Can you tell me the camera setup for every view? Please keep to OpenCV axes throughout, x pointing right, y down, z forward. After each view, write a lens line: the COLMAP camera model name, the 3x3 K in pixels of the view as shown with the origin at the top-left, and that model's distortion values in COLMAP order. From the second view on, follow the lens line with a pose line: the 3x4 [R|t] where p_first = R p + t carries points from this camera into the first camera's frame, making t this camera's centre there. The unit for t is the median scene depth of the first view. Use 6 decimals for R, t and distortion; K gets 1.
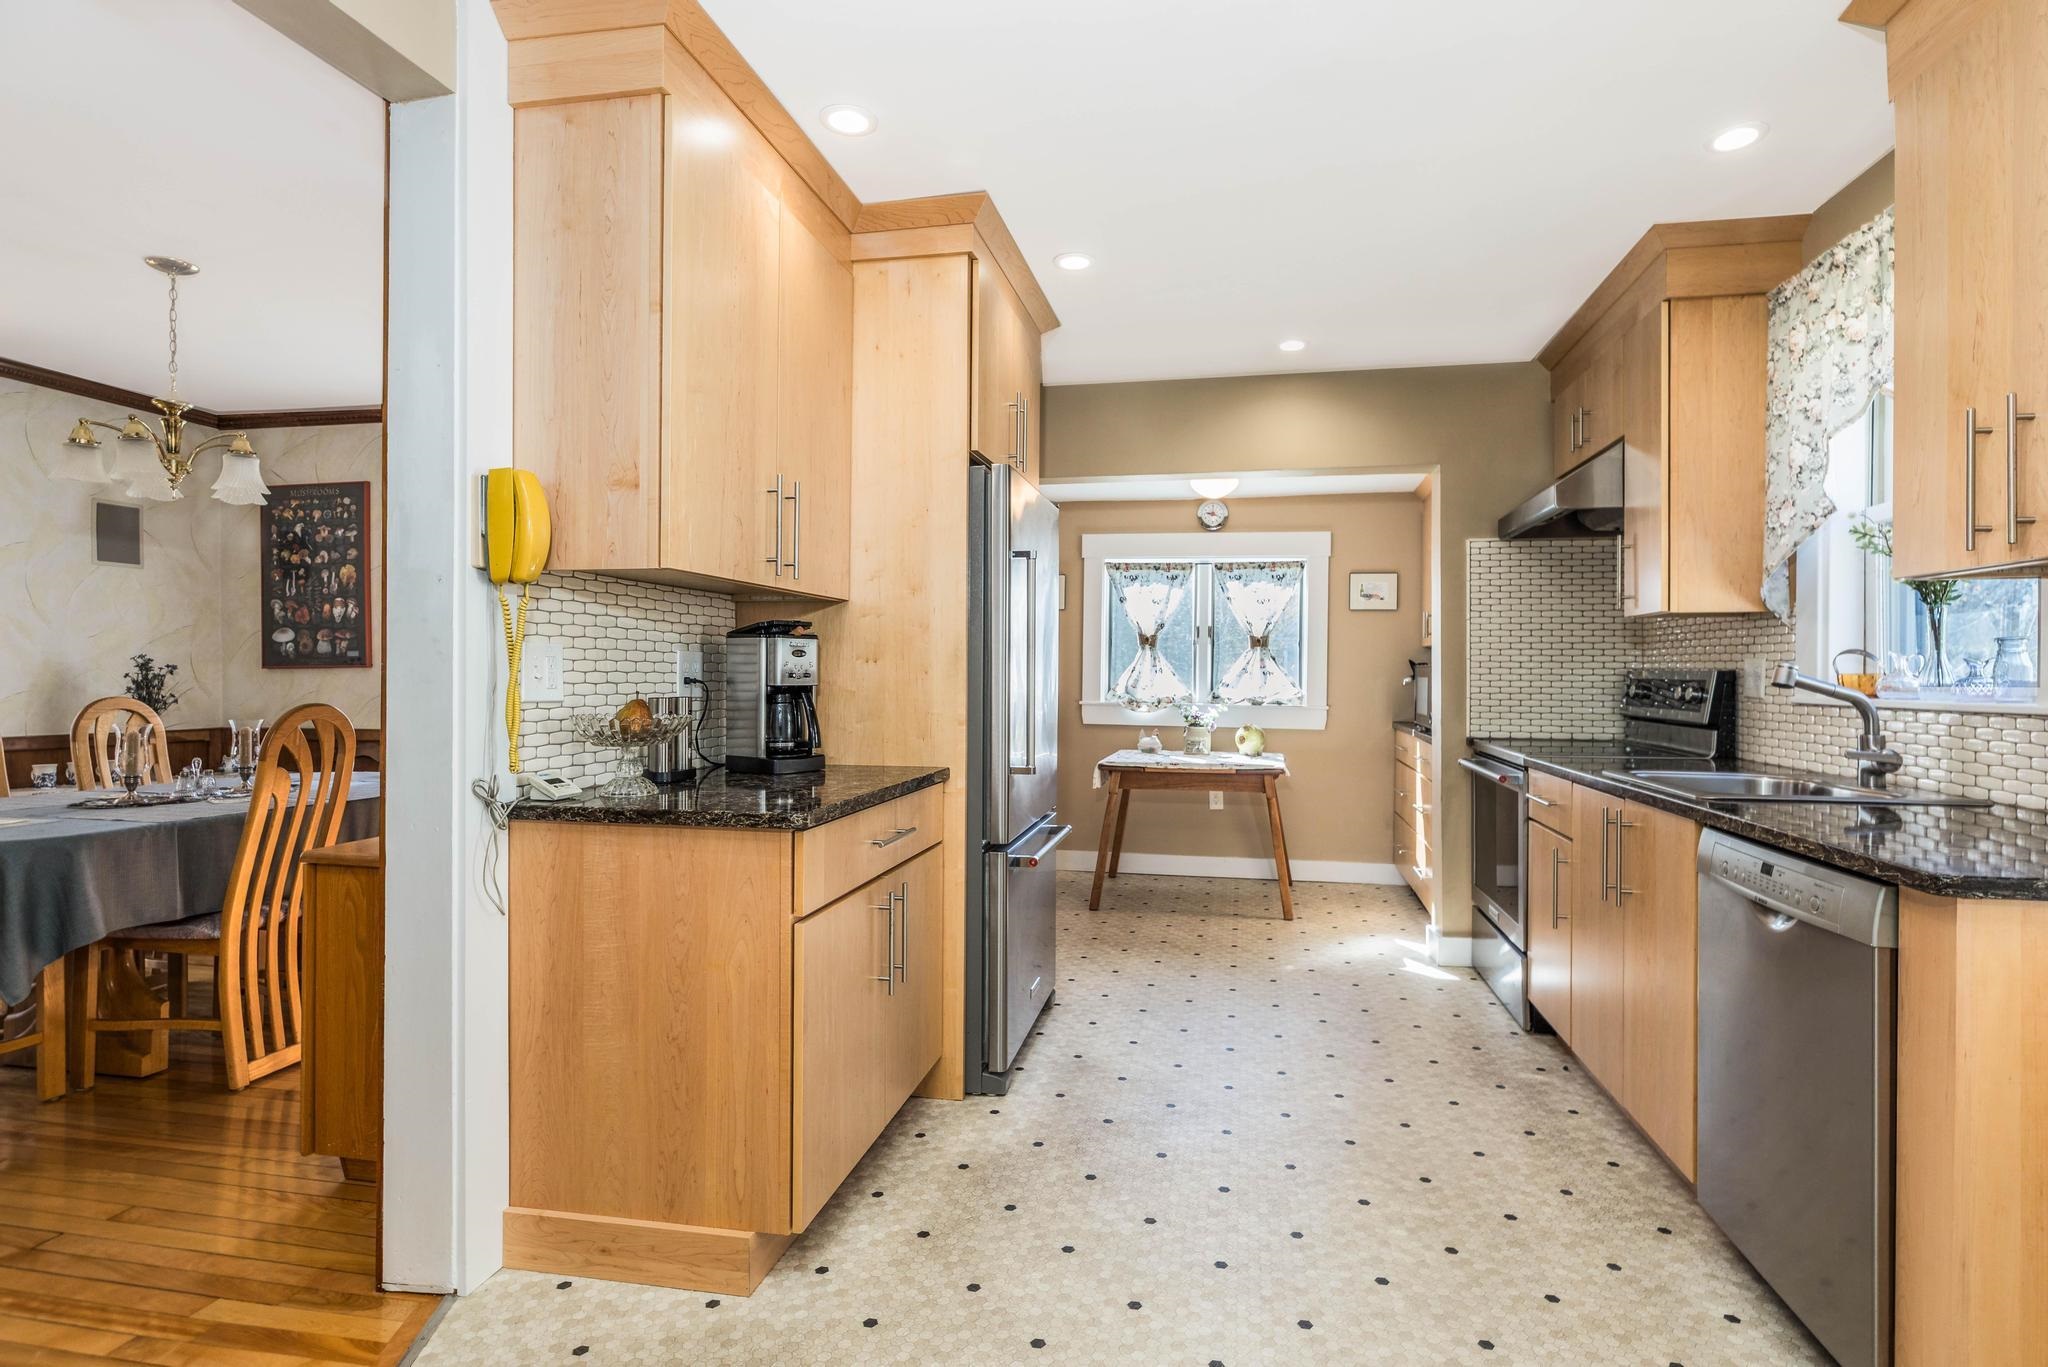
lens RADIAL K [[1008.9, 0, 1056.8], [0, 1008.9, 671.1], [0, 0, 1]] dist [-0.000744, 0.002583]
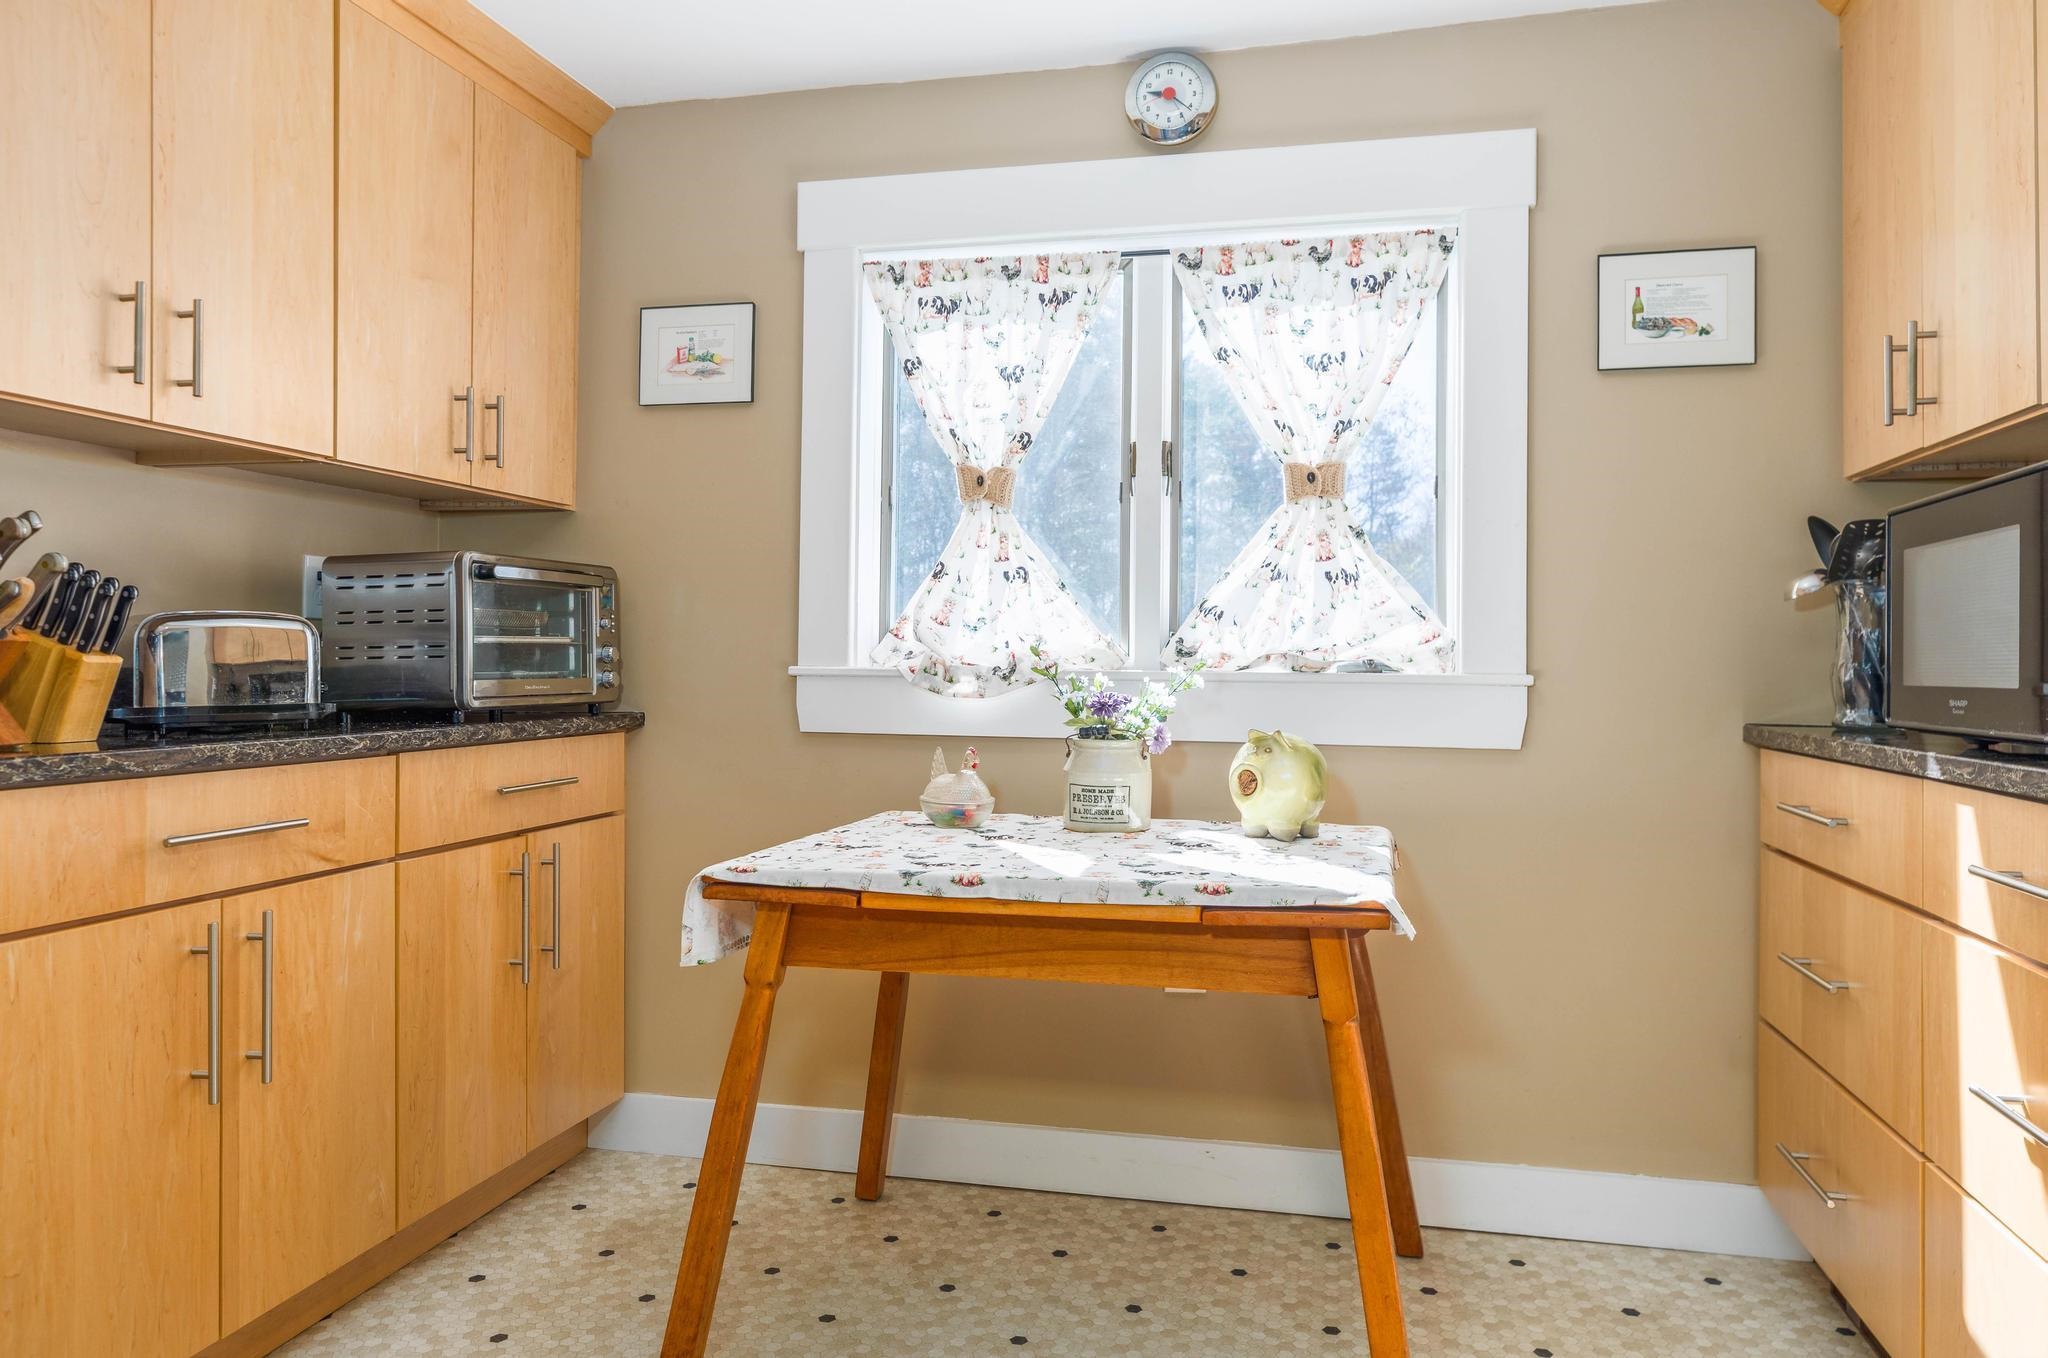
lens RADIAL K [[1356.7, 0, 1024.9], [0, 1356.7, 649.2], [0, 0, 1]] dist [0.017746, 0.001075]
pose [[0.999451, -0.001467, -0.033088, 0.180066], [0.001054, 0.999922, -0.012480, 0.046272], [0.033104, 0.012438, 0.999375, 0.822301]]
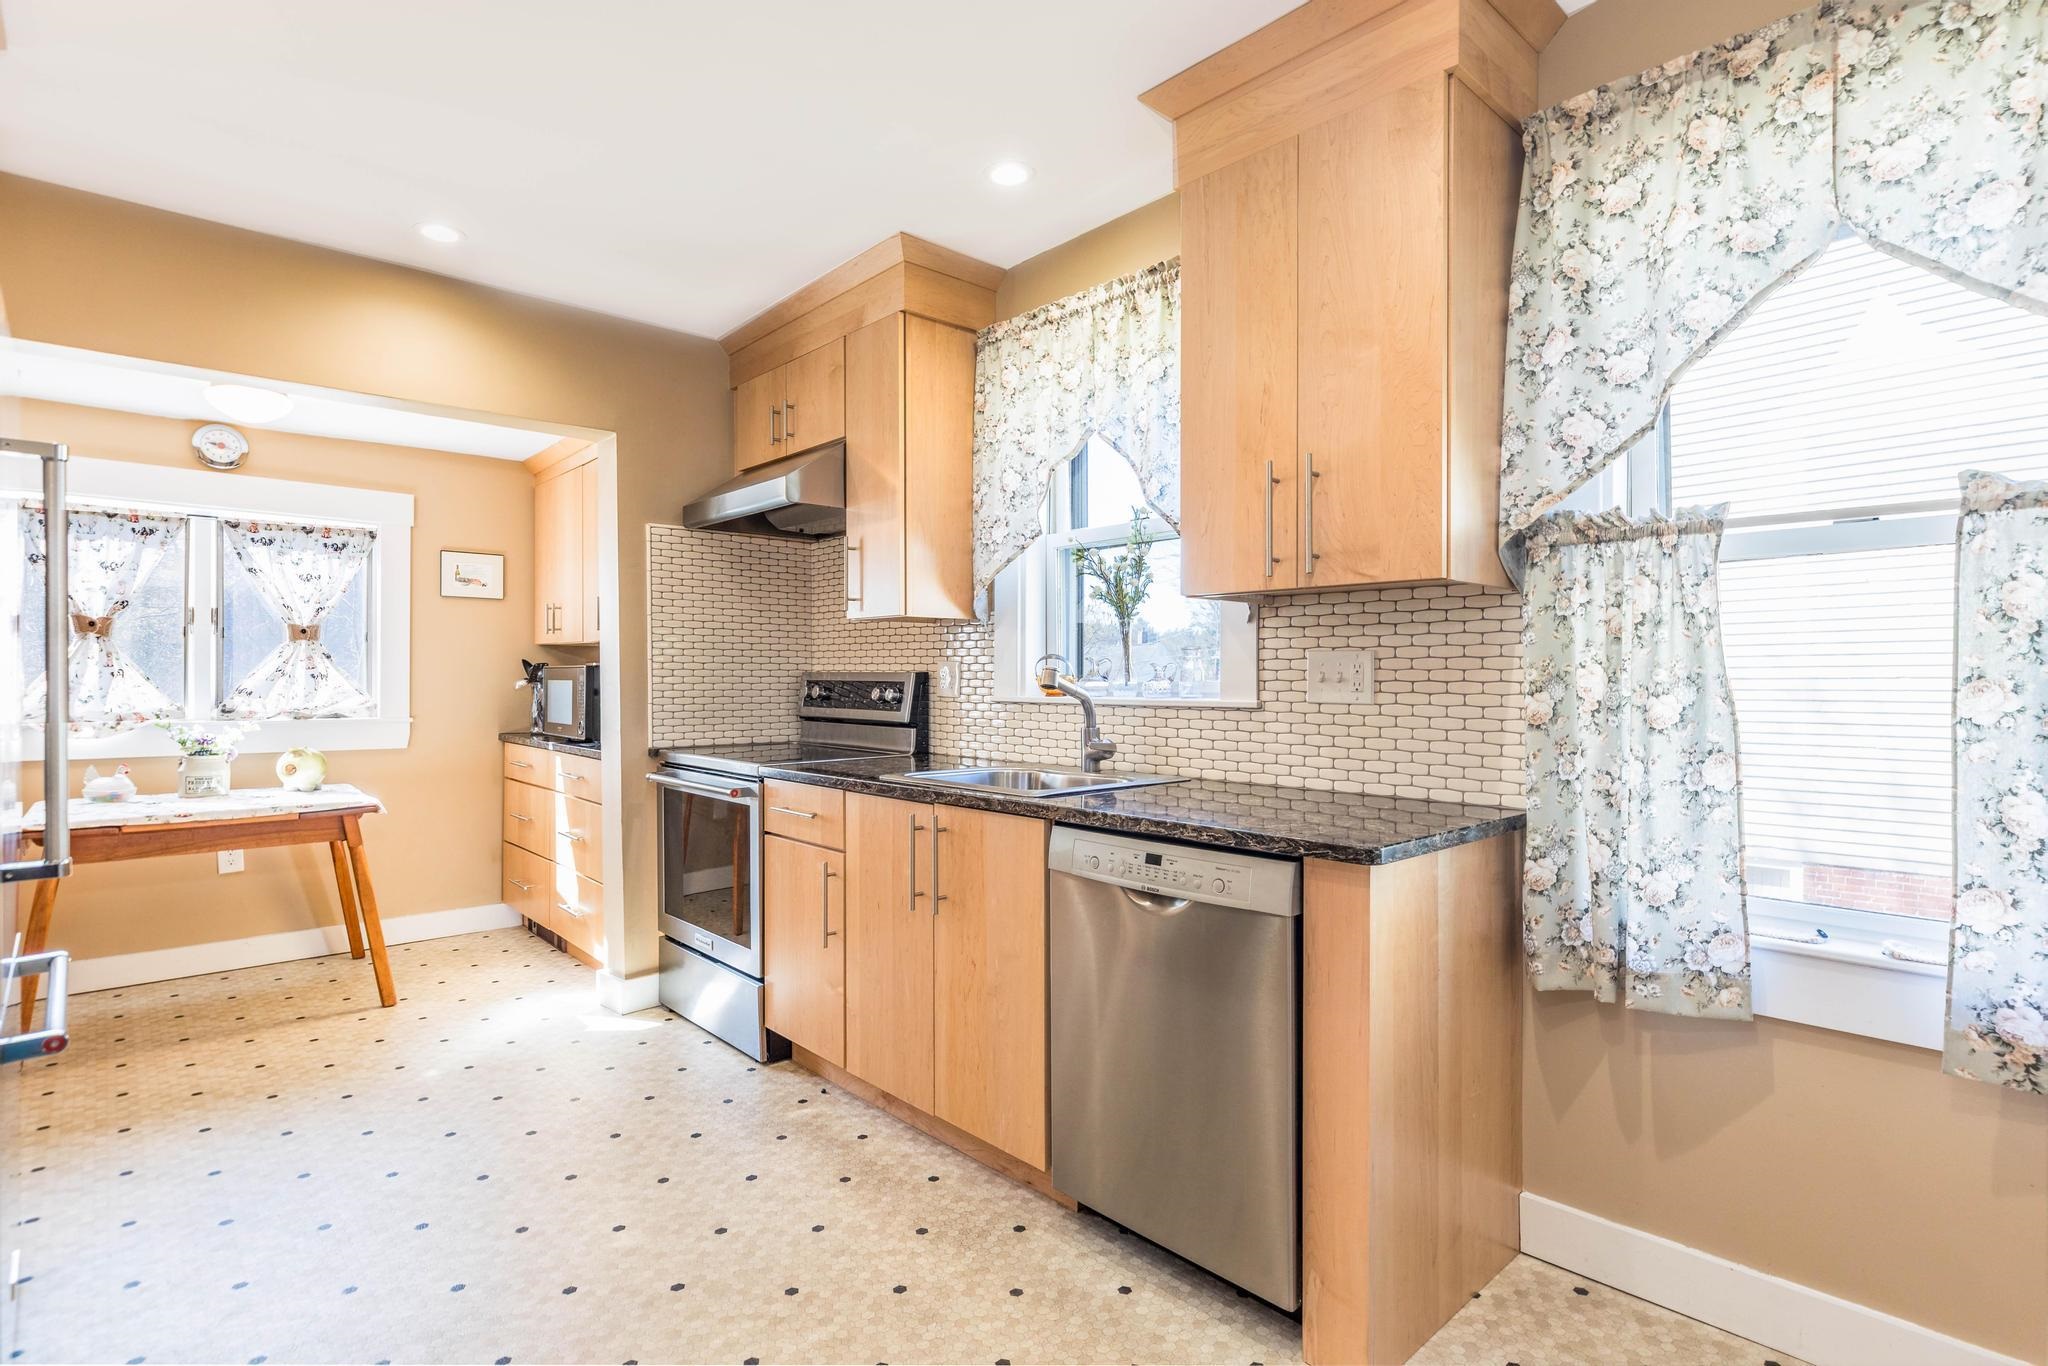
lens RADIAL K [[1008.9, 0, 1049.6], [0, 1008.9, 678.8], [0, 0, 1]] dist [-0.000744, 0.002583]
pose [[0.593885, -0.007914, 0.804511, -0.098238], [0.001204, 0.999959, 0.008948, -0.002586], [-0.804549, -0.004345, 0.593870, 0.197726]]
